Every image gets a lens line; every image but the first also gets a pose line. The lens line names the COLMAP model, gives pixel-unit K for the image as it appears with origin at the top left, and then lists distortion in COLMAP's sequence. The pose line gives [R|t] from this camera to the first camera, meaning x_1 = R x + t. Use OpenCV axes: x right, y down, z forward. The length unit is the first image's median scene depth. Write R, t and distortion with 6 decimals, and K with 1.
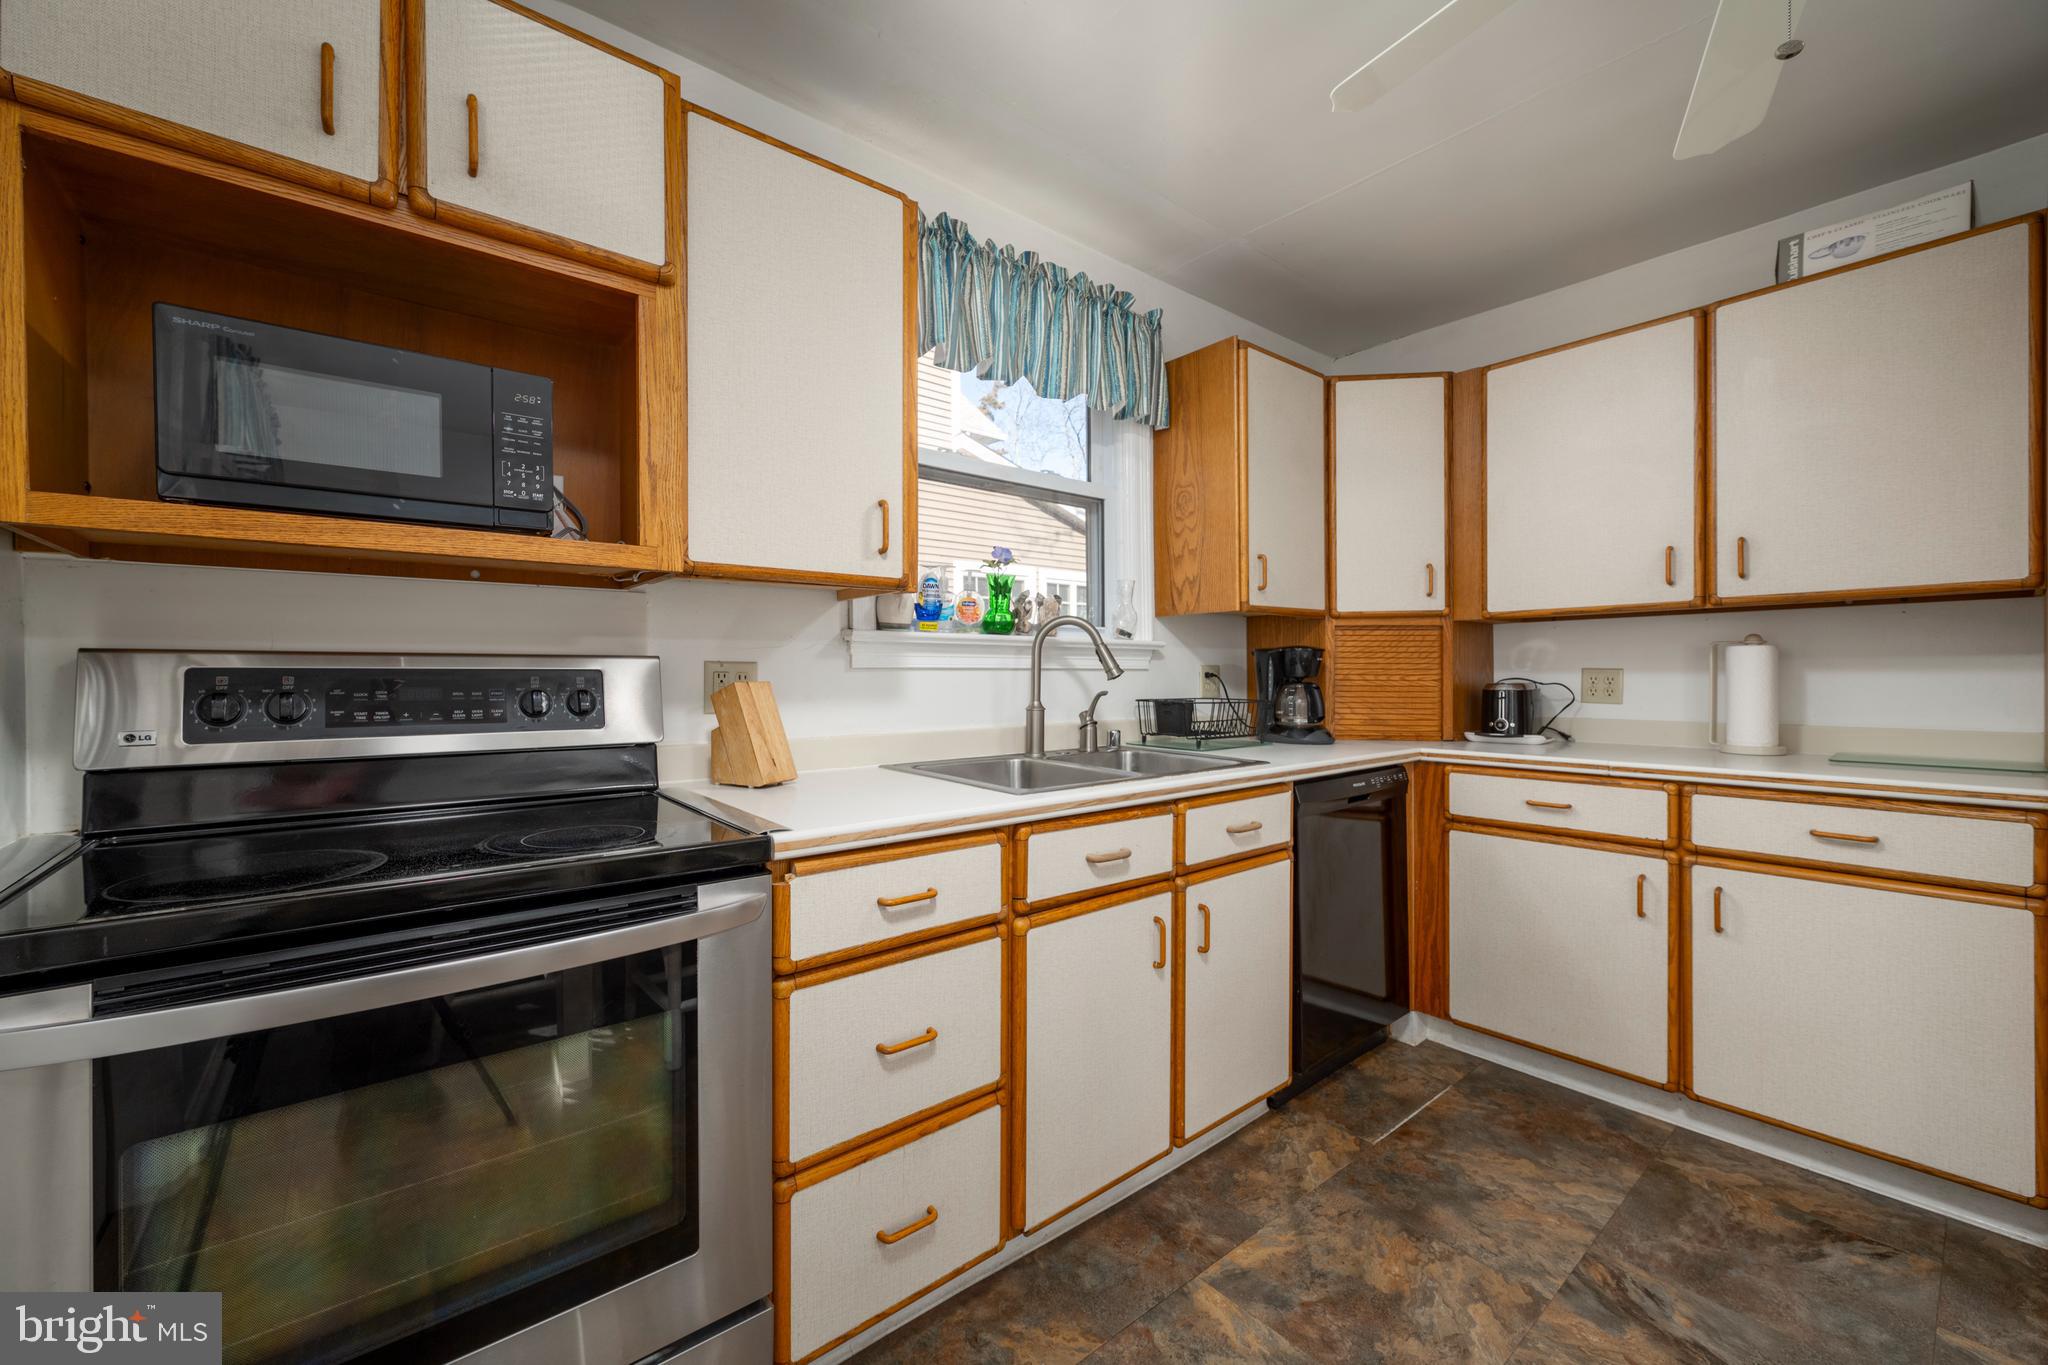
lens RADIAL K [[804.6, 0, 1024.0], [0, 804.6, 682.5], [0, 0, 1]] dist [0.001263, -0.000034]
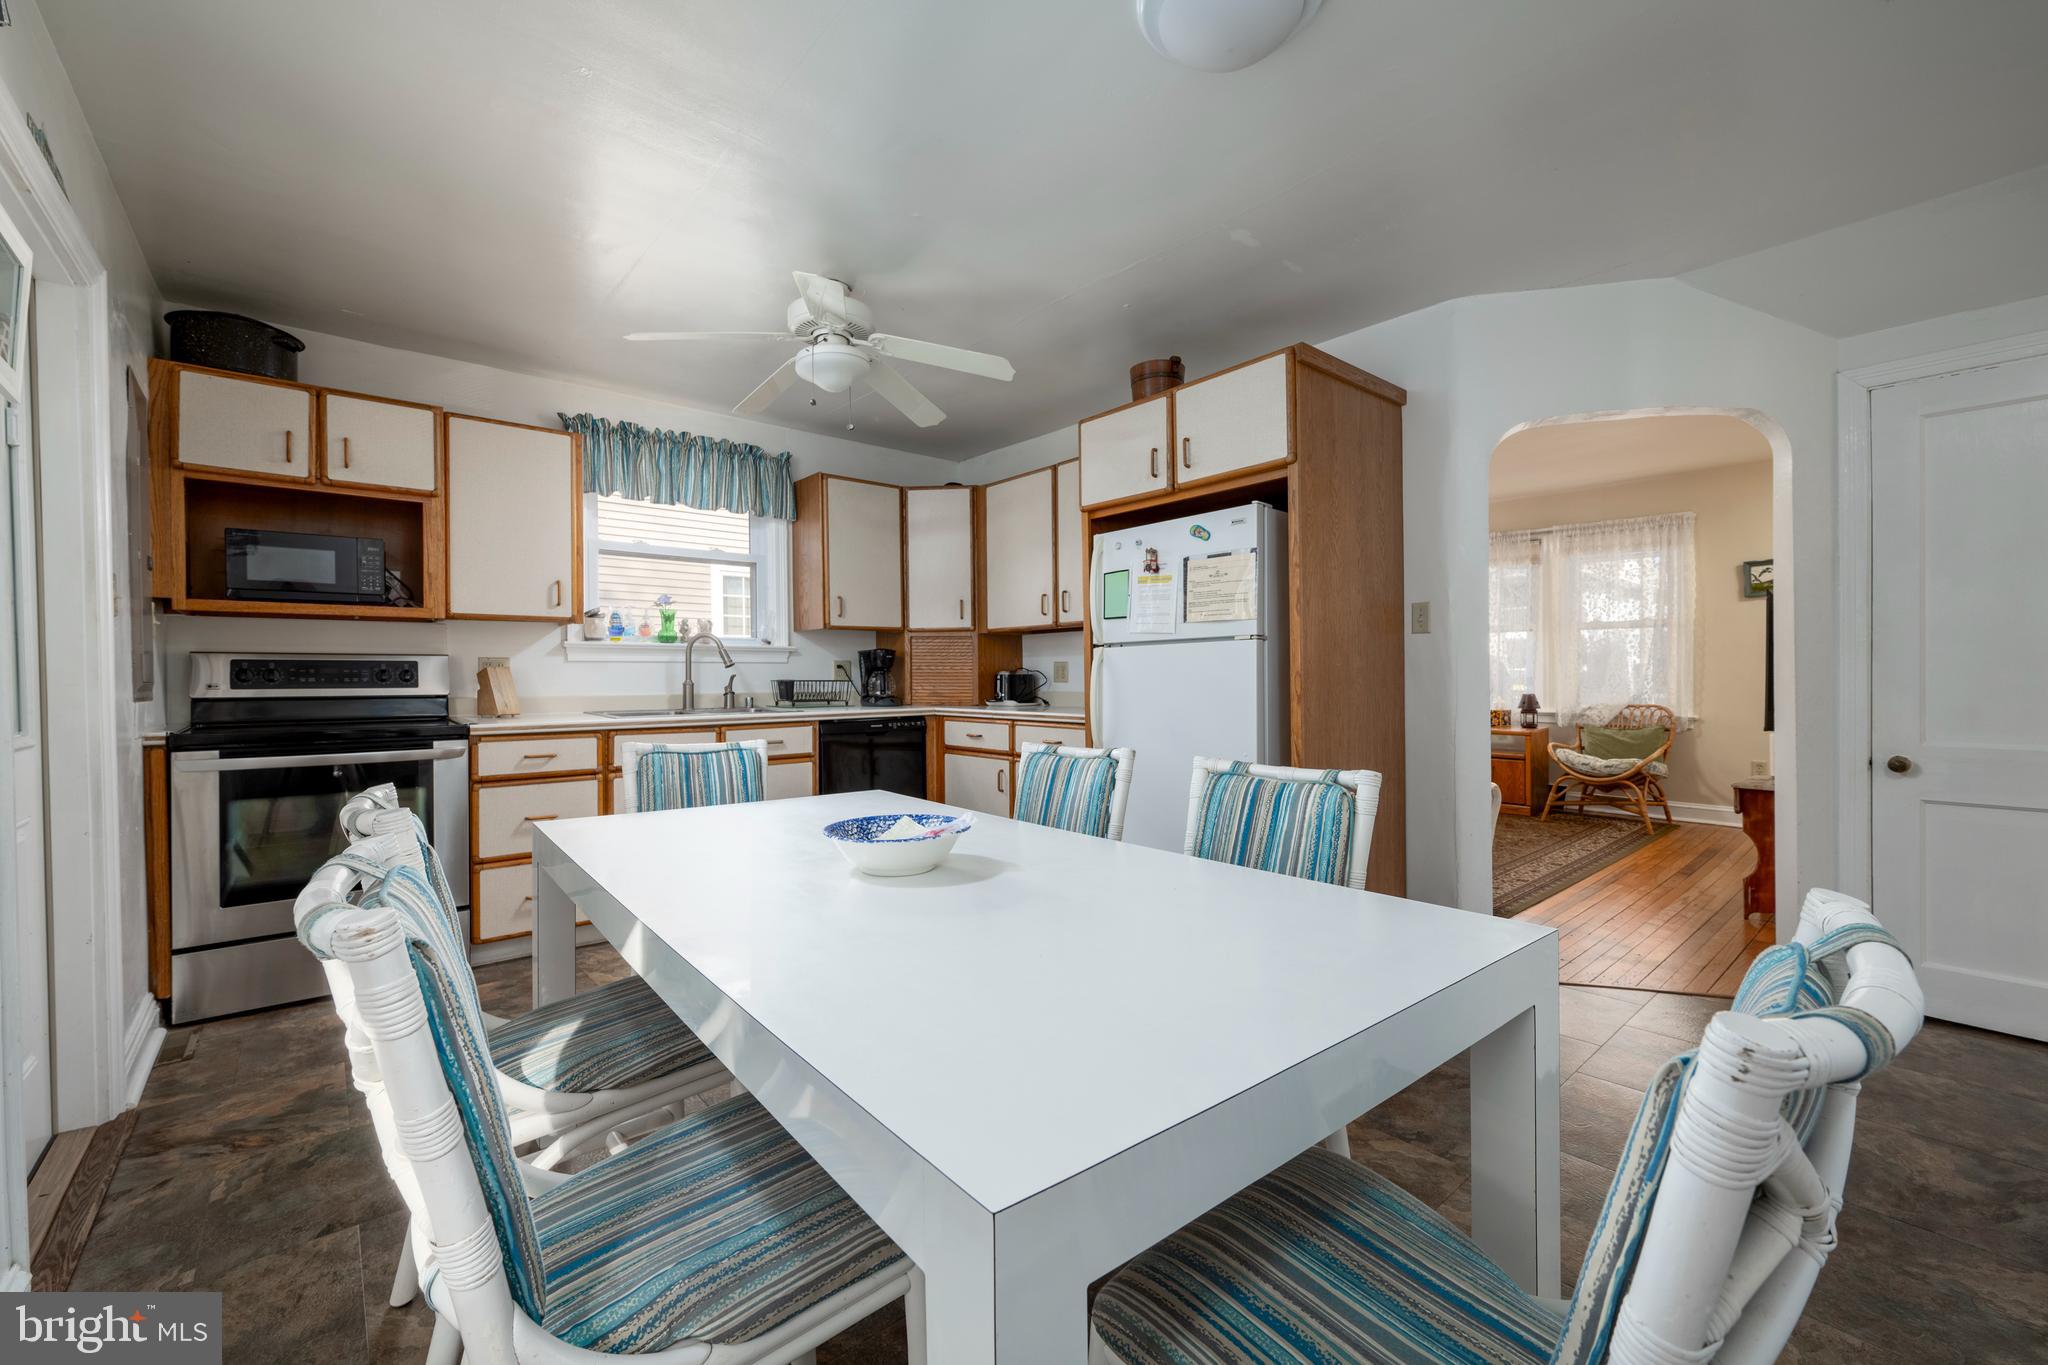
lens RADIAL K [[807.1, 0, 1024.0], [0, 807.1, 682.5], [0, 0, 1]] dist [0.002653, 0.000027]
pose [[0.999672, -0.003463, 0.025377, 0.826311], [0.003508, 0.999992, -0.001736, 0.040313], [-0.025371, 0.001824, 0.999676, -0.958033]]
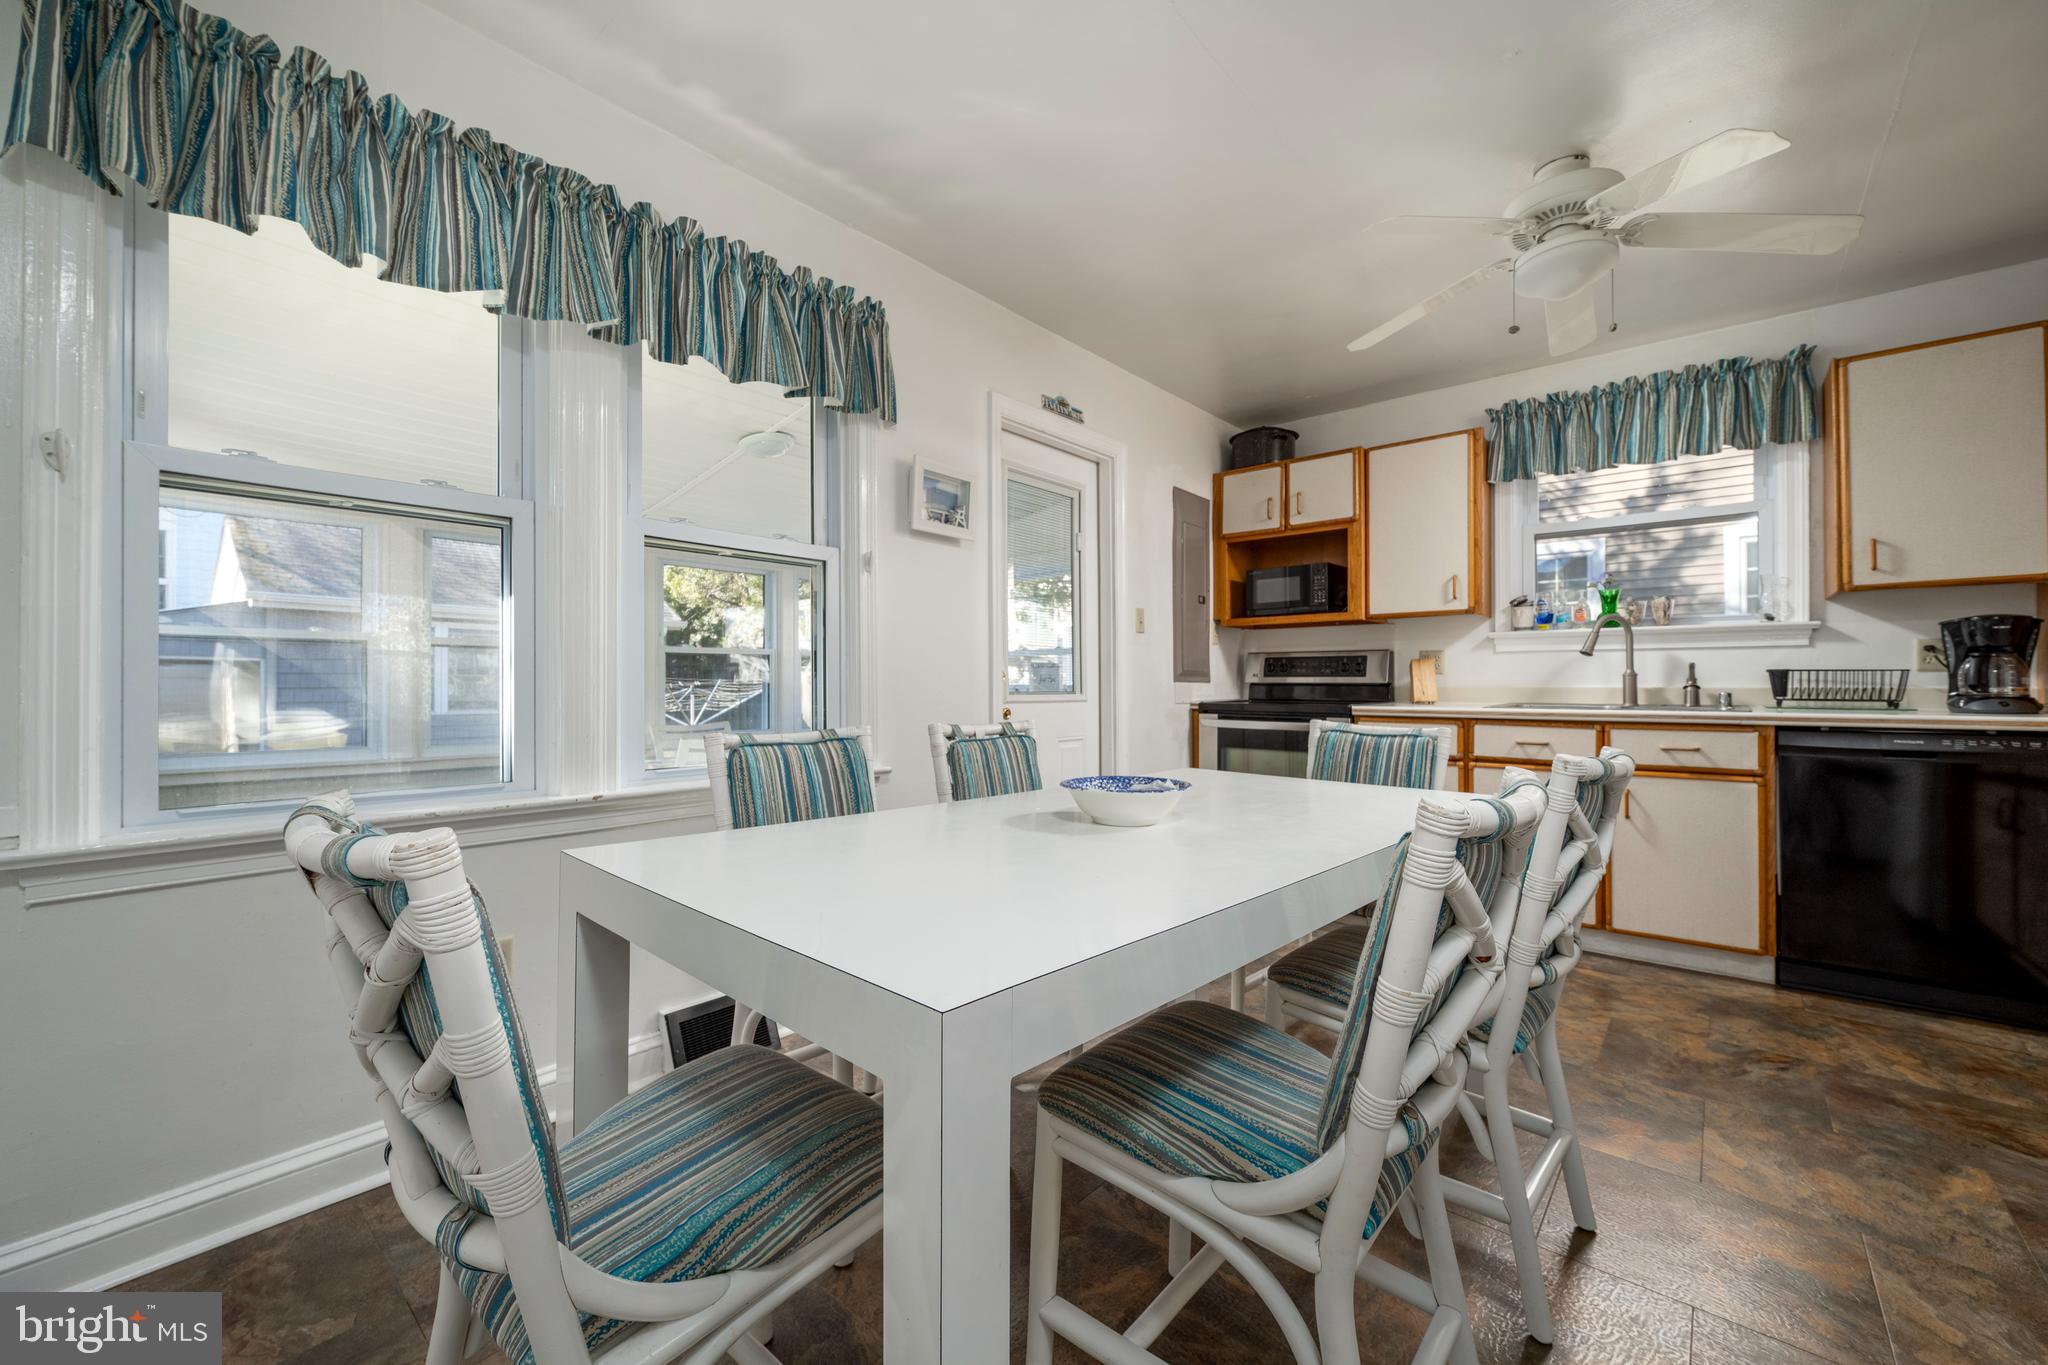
lens RADIAL K [[834.8, 0, 1024.0], [0, 834.8, 682.5], [0, 0, 1]] dist [-0.008981, 0.000003]
pose [[0.169176, 0.000432, -0.985586, 1.570708], [-0.008213, 0.999966, -0.000972, 0.067137], [0.985552, 0.008259, 0.169174, -0.460437]]
